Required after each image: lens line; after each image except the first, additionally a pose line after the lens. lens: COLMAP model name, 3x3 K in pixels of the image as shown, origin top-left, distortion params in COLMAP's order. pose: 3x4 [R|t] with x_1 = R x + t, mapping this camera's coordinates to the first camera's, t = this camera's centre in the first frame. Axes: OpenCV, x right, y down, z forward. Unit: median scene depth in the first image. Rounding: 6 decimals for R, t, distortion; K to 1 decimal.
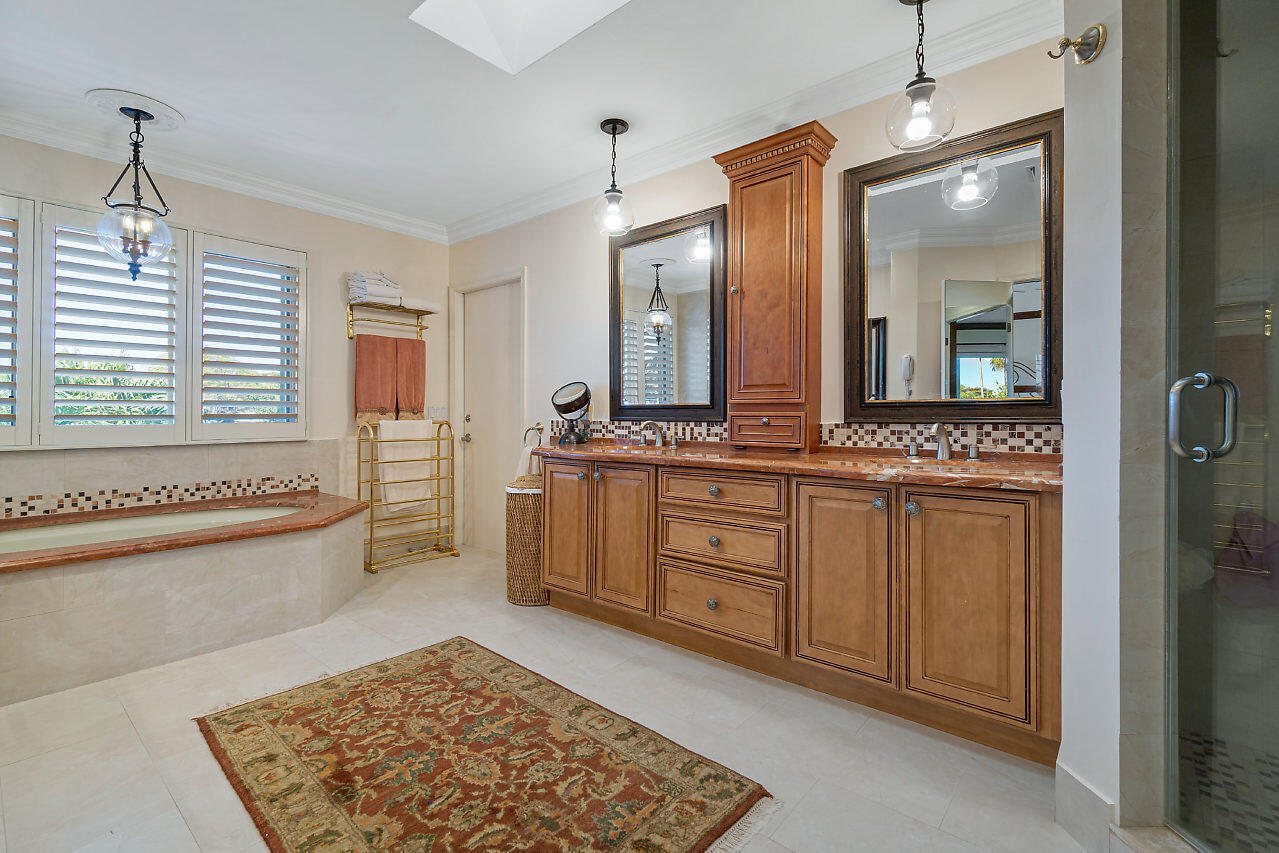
lens RADIAL K [[606.8, 0, 637.7], [0, 606.8, 418.4], [0, 0, 1]] dist [0.000734, 0.000090]
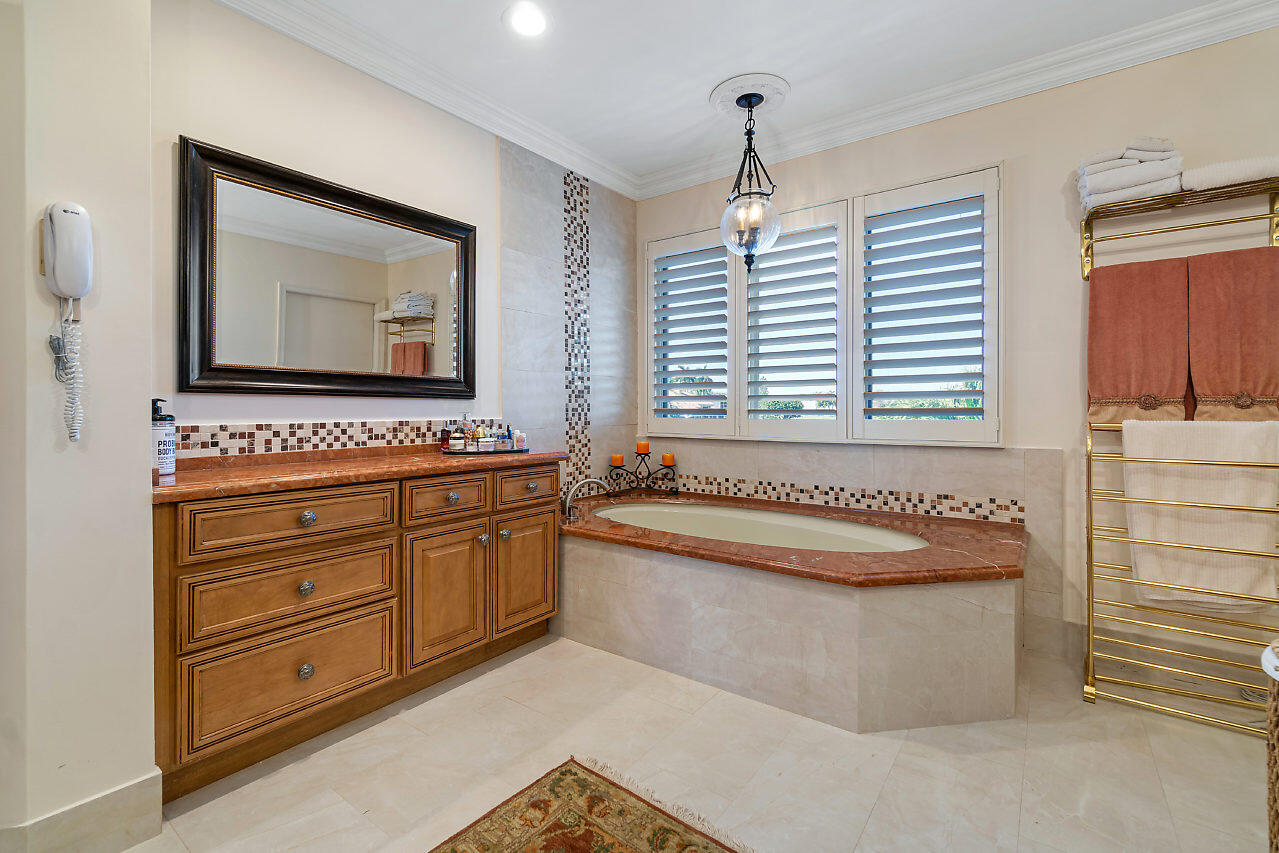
lens RADIAL K [[559.9, 0, 628.0], [0, 559.9, 408.0], [0, 0, 1]] dist [-0.001880, 0.000735]
pose [[0.051688, -0.002144, -0.998661, 0.049690], [-0.005105, 0.999984, -0.002411, -0.004229], [0.998650, 0.005222, 0.051676, 0.625912]]
